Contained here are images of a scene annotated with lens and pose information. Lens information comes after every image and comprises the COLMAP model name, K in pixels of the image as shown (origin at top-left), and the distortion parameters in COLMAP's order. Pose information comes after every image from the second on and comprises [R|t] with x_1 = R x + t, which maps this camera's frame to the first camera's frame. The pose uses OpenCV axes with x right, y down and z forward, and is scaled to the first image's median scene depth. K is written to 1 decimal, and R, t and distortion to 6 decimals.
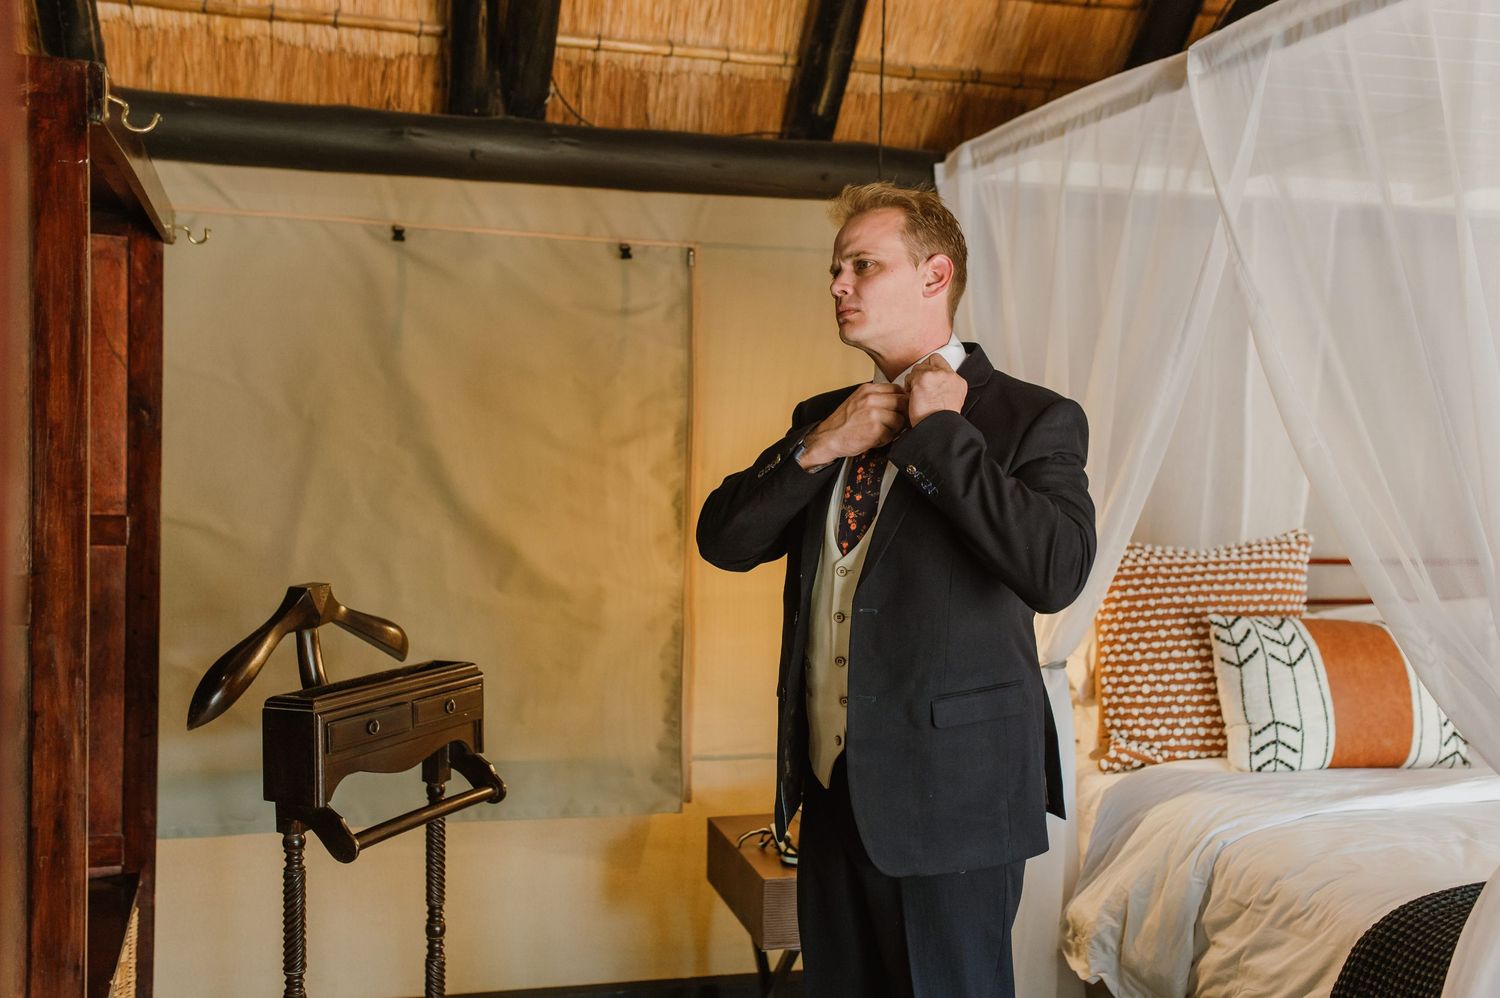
lens RADIAL K [[1462.8, 0, 745.9], [0, 1462.8, 522.8], [0, 0, 1]] dist [0.010061, 0.092066]
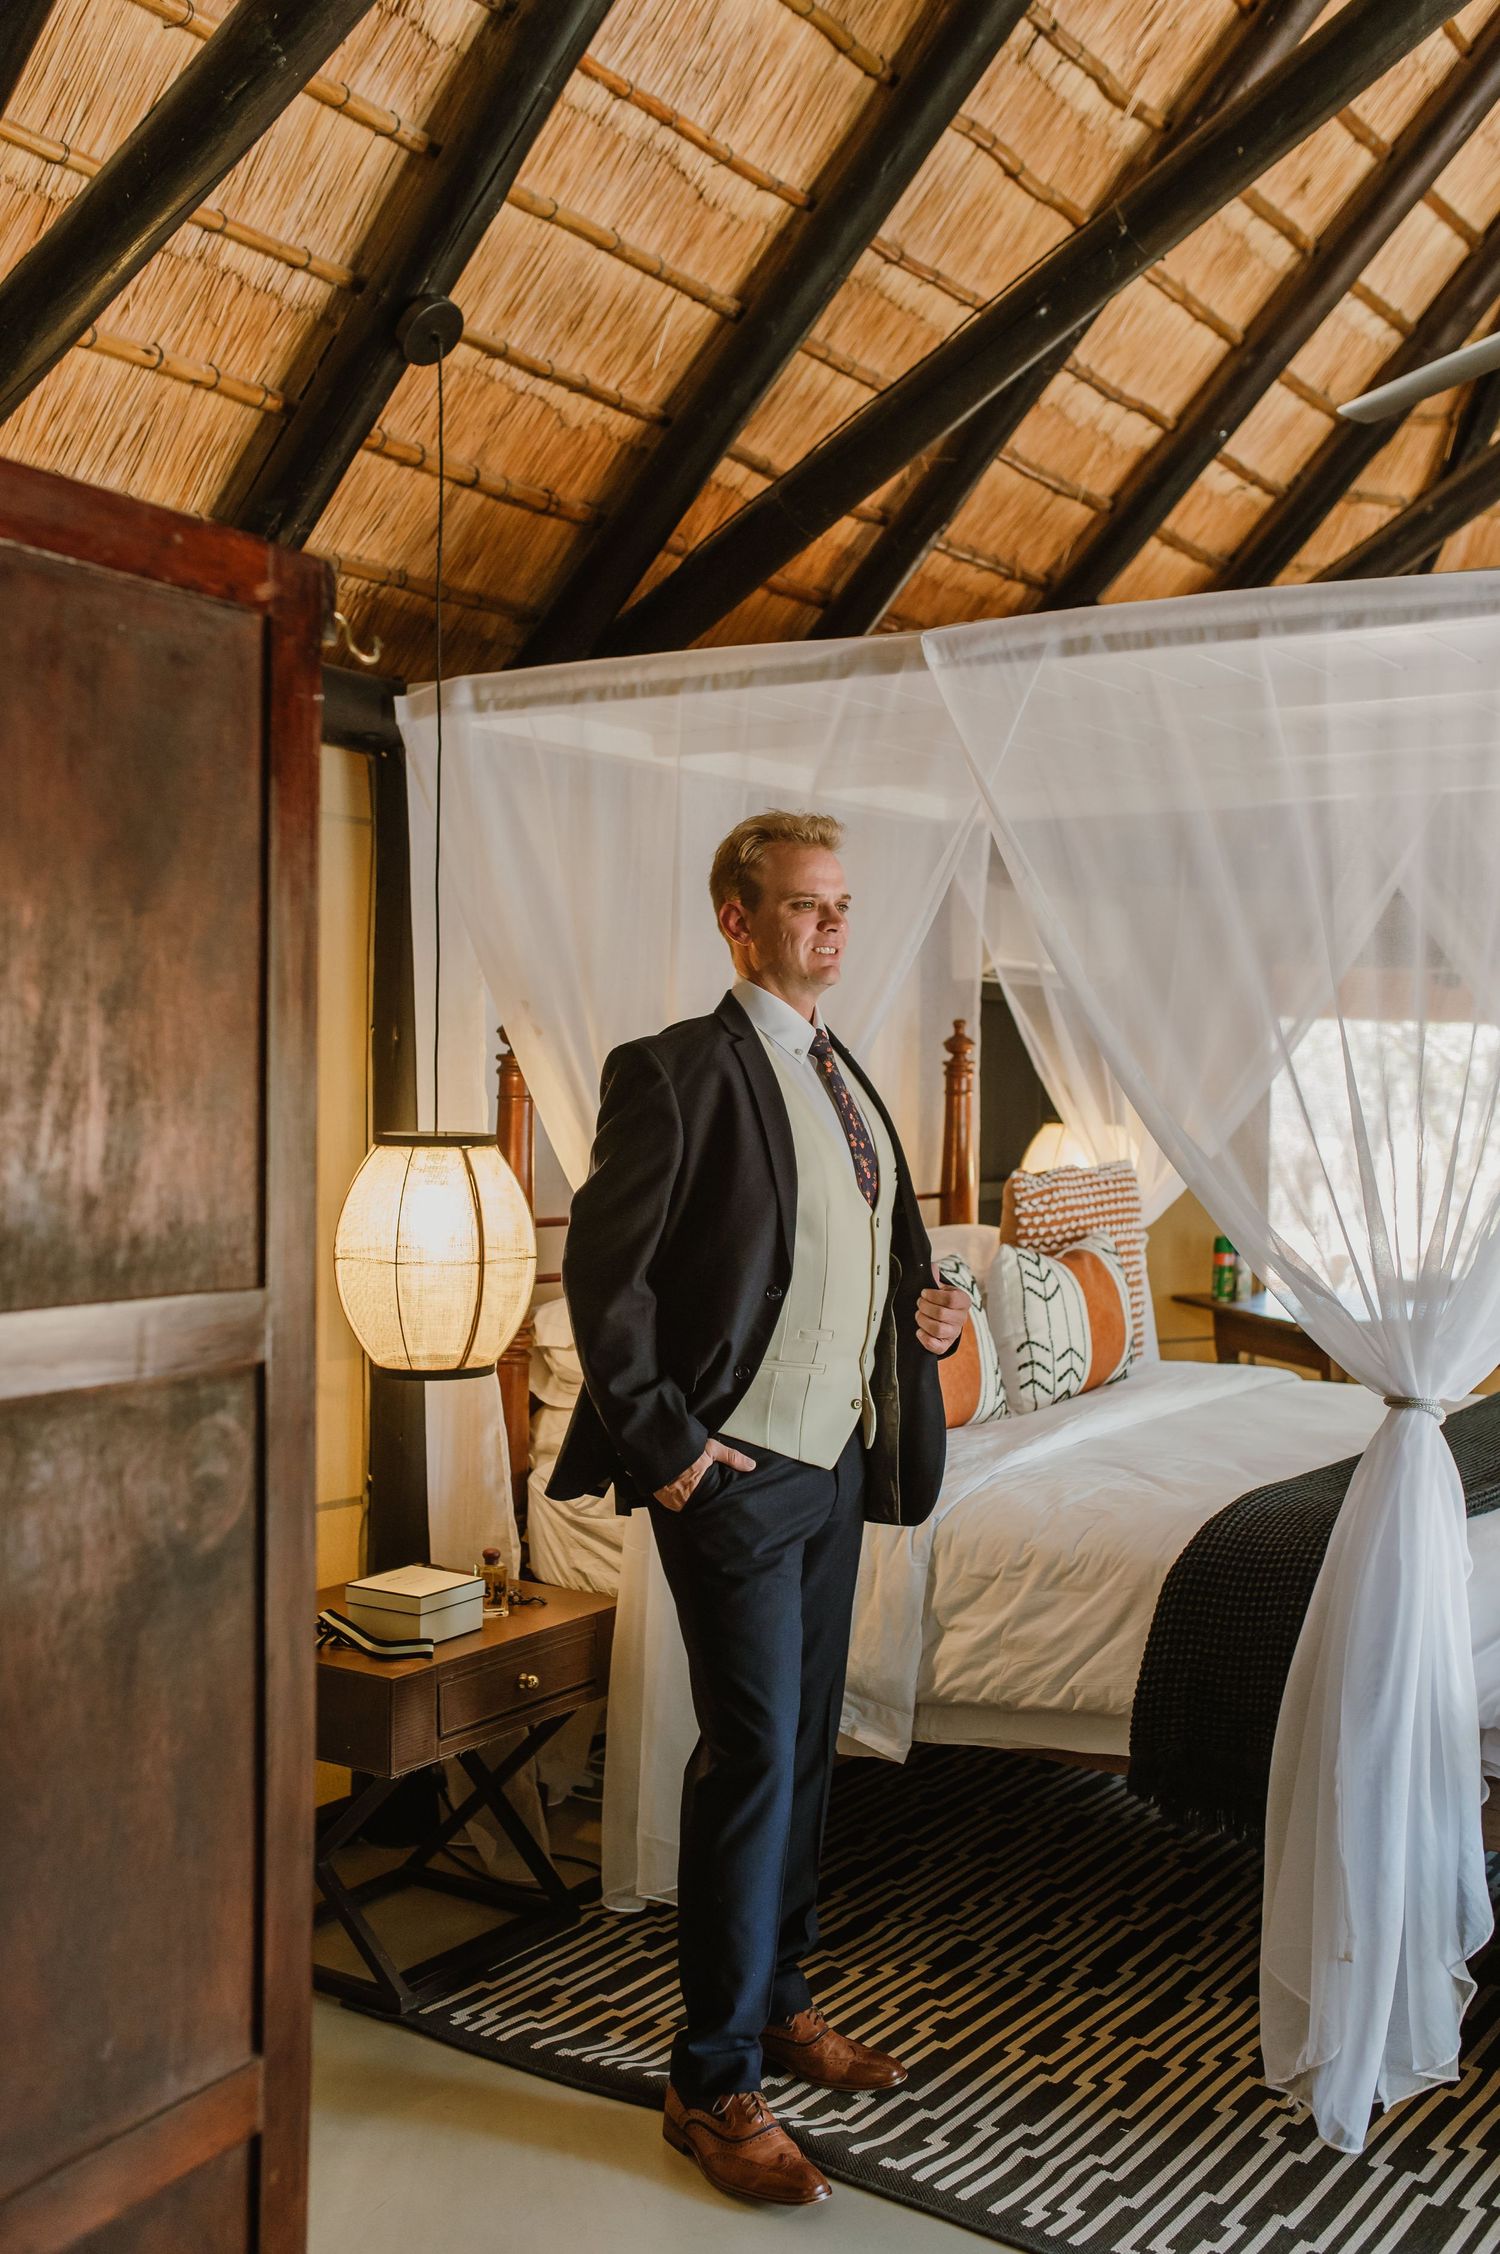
lens RADIAL K [[2281.5, 0, 828.9], [0, 2281.5, 1169.0], [0, 0, 1]] dist [0.006658, 0.153519]
pose [[0.742496, -0.039152, 0.668705, -0.512947], [0.046857, 0.998881, 0.006456, -0.004910], [-0.668210, 0.026541, 0.743499, 0.006447]]
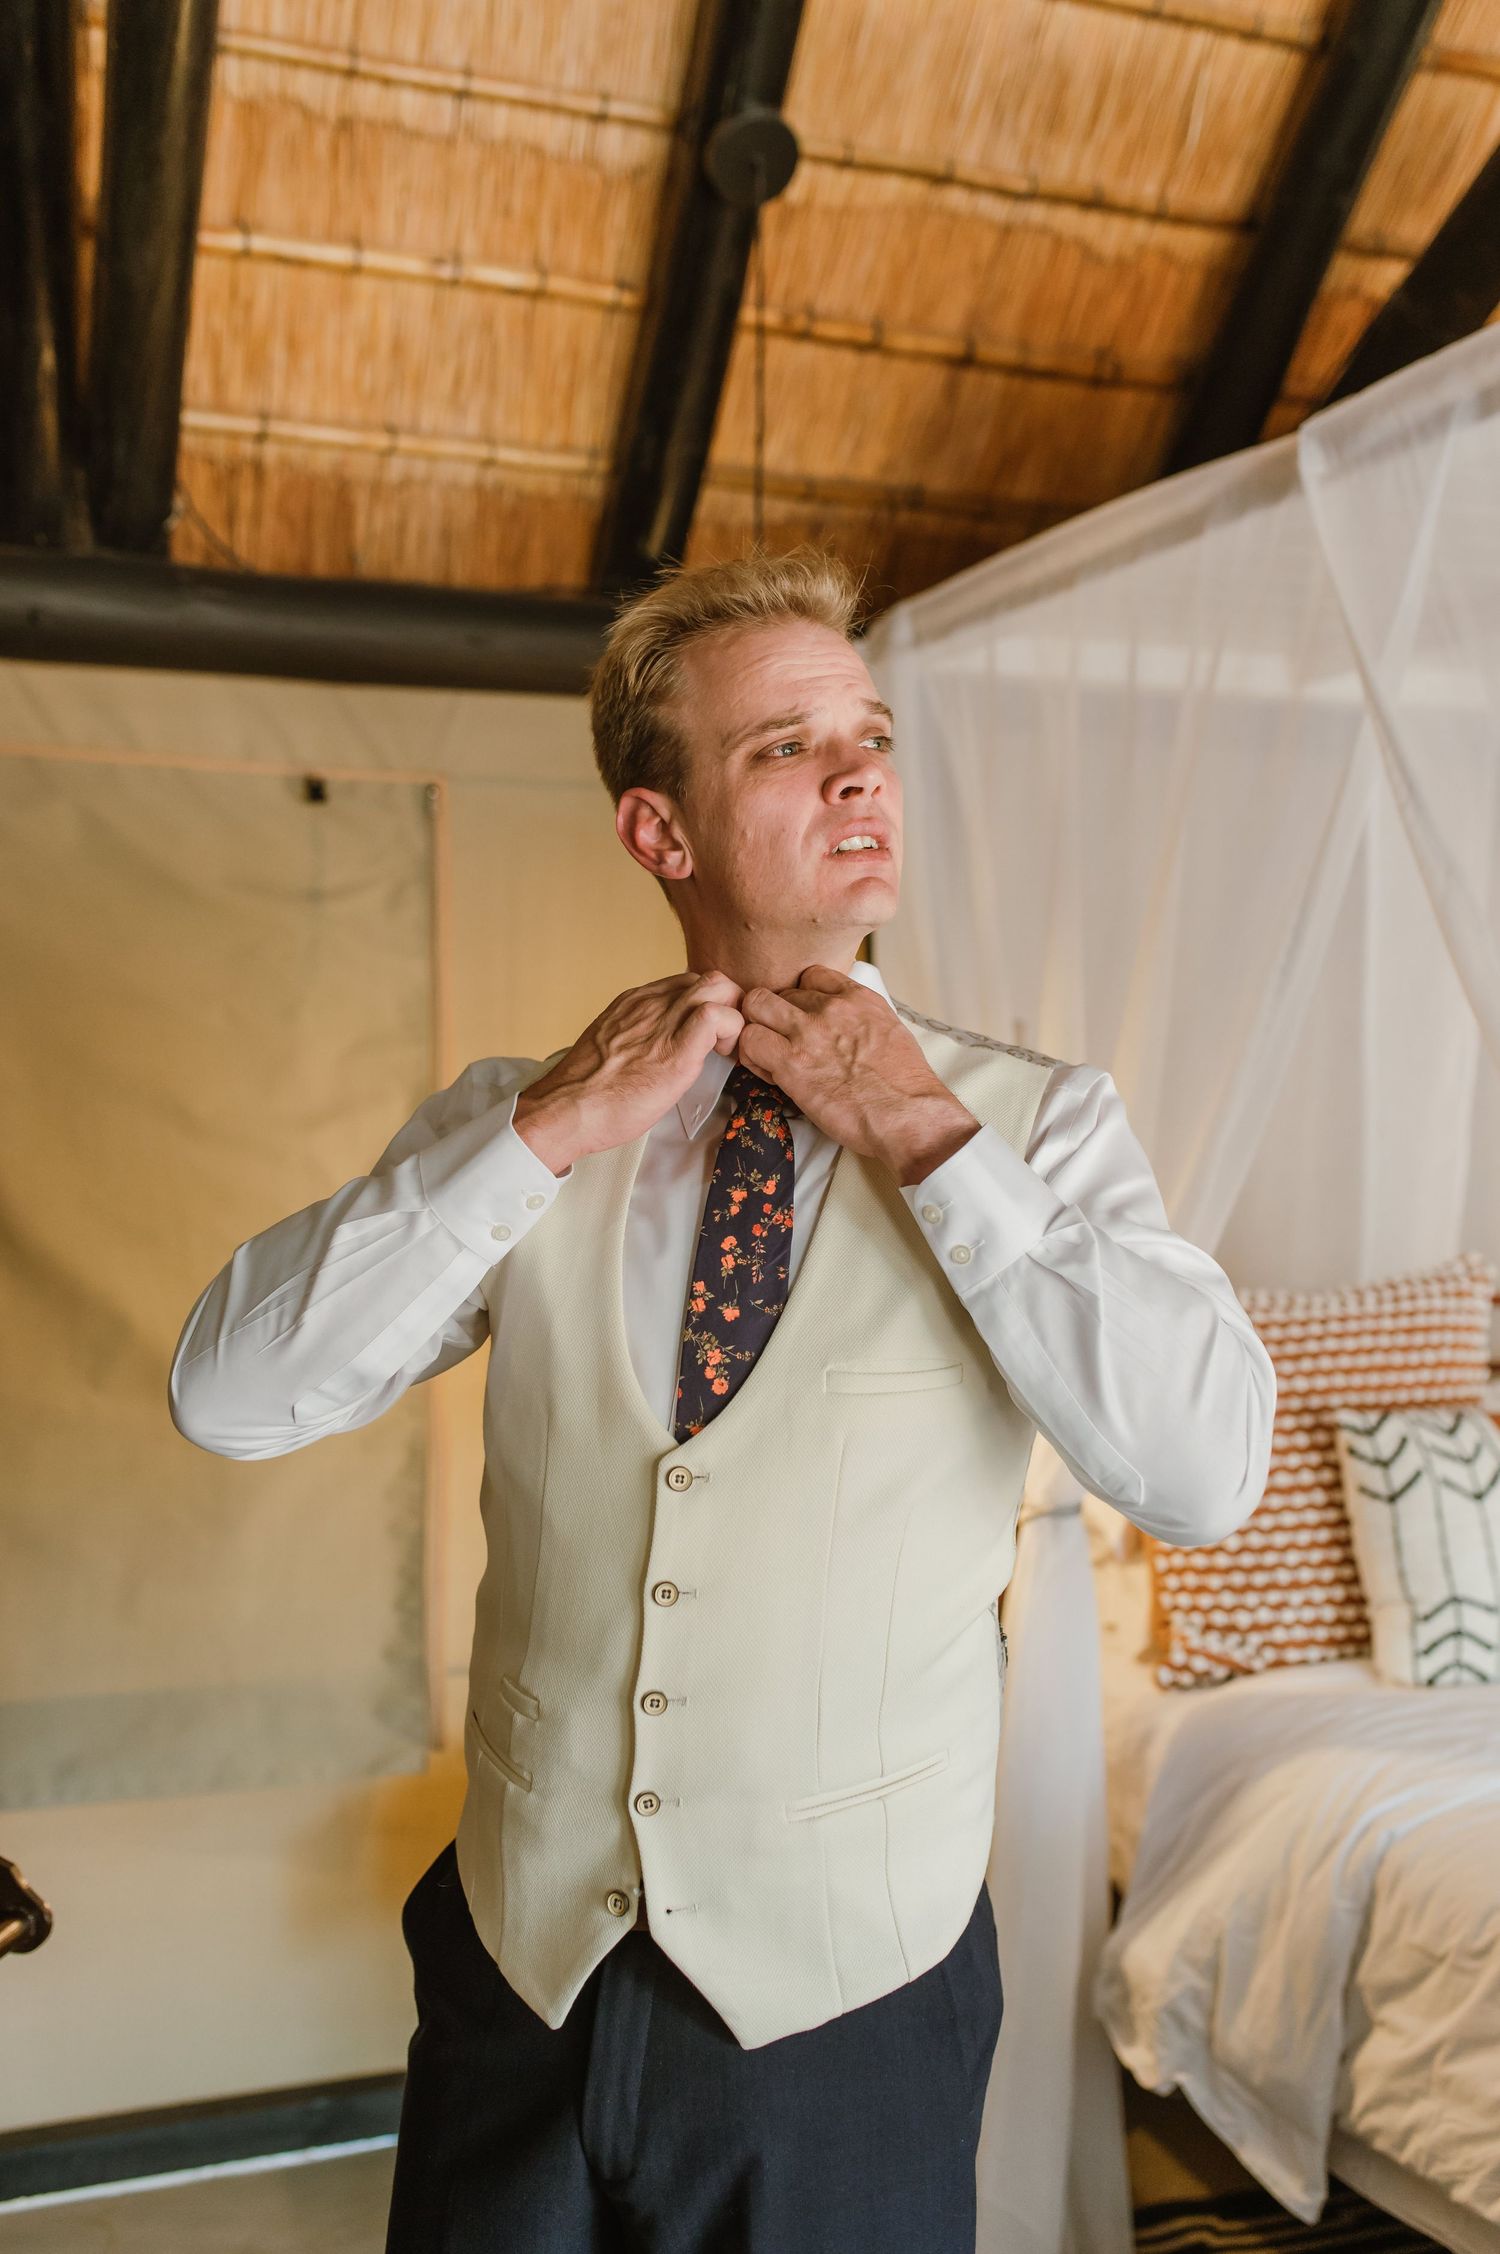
lens RADIAL K [[2198.1, 0, 757.3], [0, 2198.1, 1130.7], [0, 0, 1]] dist [0.010061, 0.092066]
pose [[0.995731, -0.013973, 0.091238, 0.009269], [0.017009, 0.999324, -0.032585, -0.021916], [-0.090721, 0.033997, 0.995296, 0.138332]]
